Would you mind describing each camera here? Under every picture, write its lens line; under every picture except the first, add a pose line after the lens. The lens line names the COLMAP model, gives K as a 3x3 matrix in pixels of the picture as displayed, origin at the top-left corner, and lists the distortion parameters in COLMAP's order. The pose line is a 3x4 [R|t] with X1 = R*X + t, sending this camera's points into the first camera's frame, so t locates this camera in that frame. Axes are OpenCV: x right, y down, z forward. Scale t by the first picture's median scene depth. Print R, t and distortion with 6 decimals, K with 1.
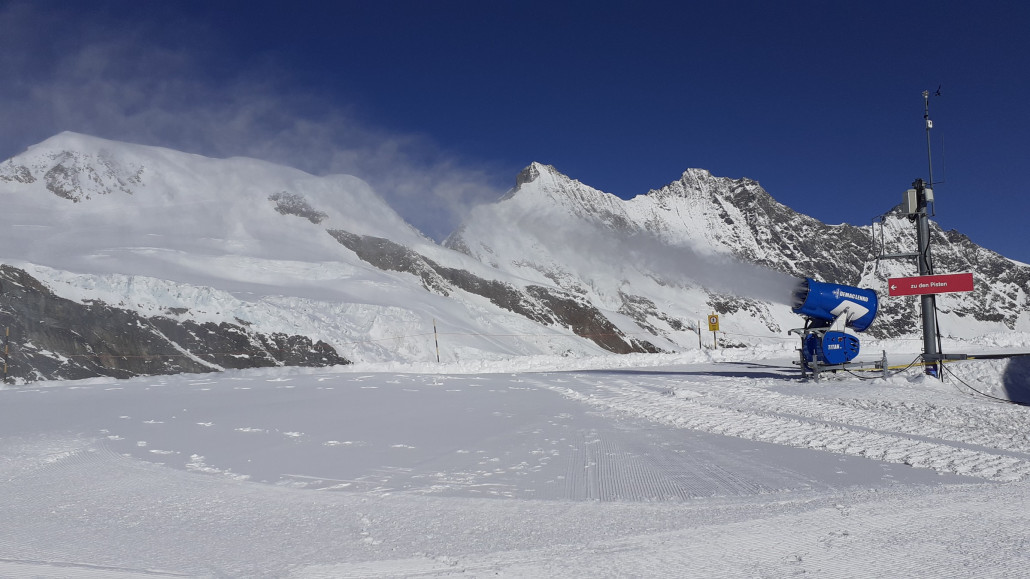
lens RADIAL K [[843.3, 0, 513.8], [0, 843.3, 311.3], [0, 0, 1]] dist [0.042849, -0.057925]
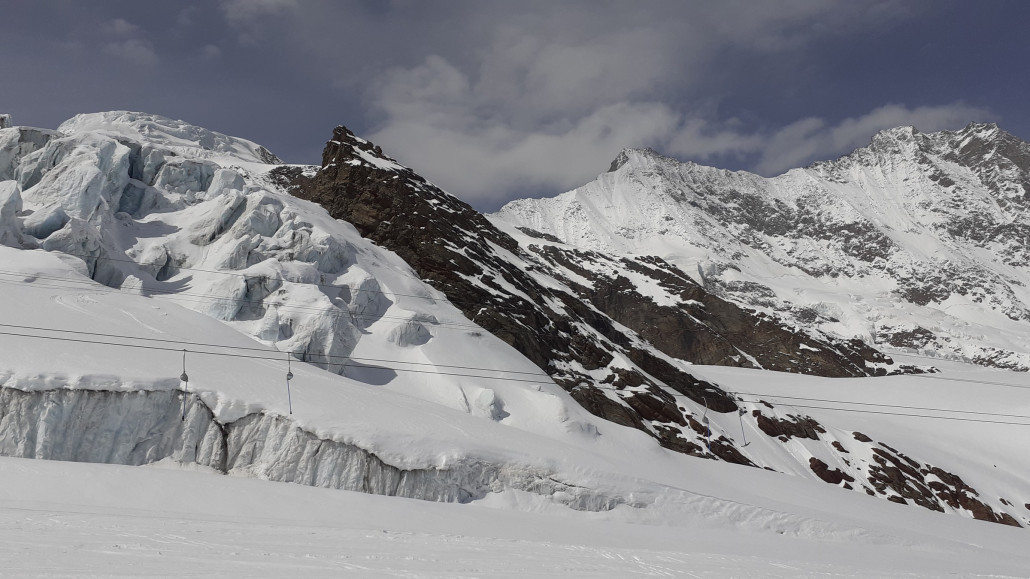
lens RADIAL K [[843.3, 0, 521.1], [0, 843.3, 293.6], [0, 0, 1]] dist [0.042849, -0.057925]
pose [[0.916427, -0.138147, -0.375603, 0.191879], [0.061713, 0.976088, -0.208434, 0.092674], [0.395416, 0.167834, 0.903038, 0.306266]]
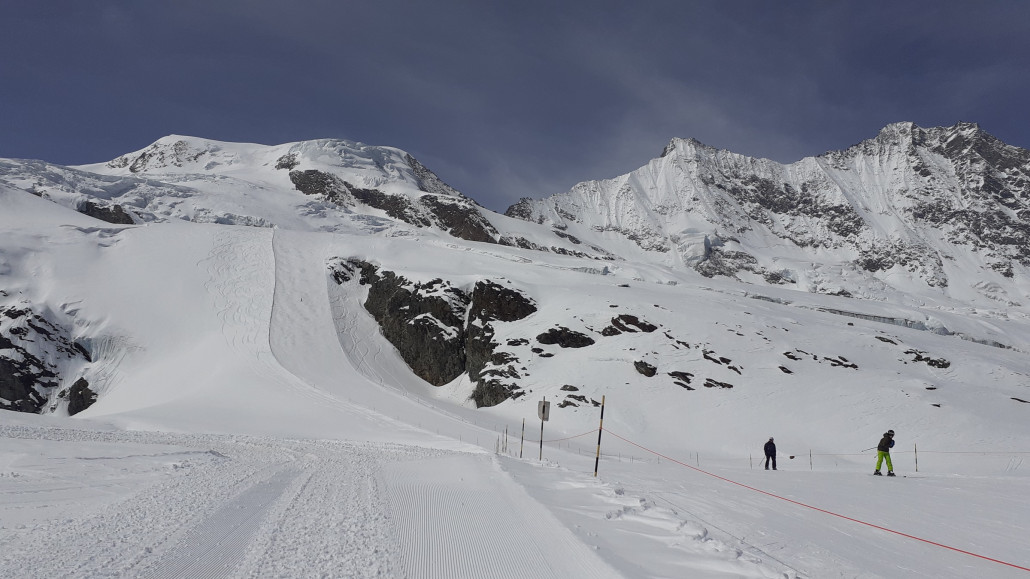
lens RADIAL K [[843.3, 0, 515.6], [0, 843.3, 300.6], [0, 0, 1]] dist [0.042849, -0.057925]
pose [[0.859026, -0.064390, -0.507866, 0.328634], [0.004331, 0.992937, -0.118564, 0.114095], [0.511913, 0.099650, 0.853238, 0.108323]]
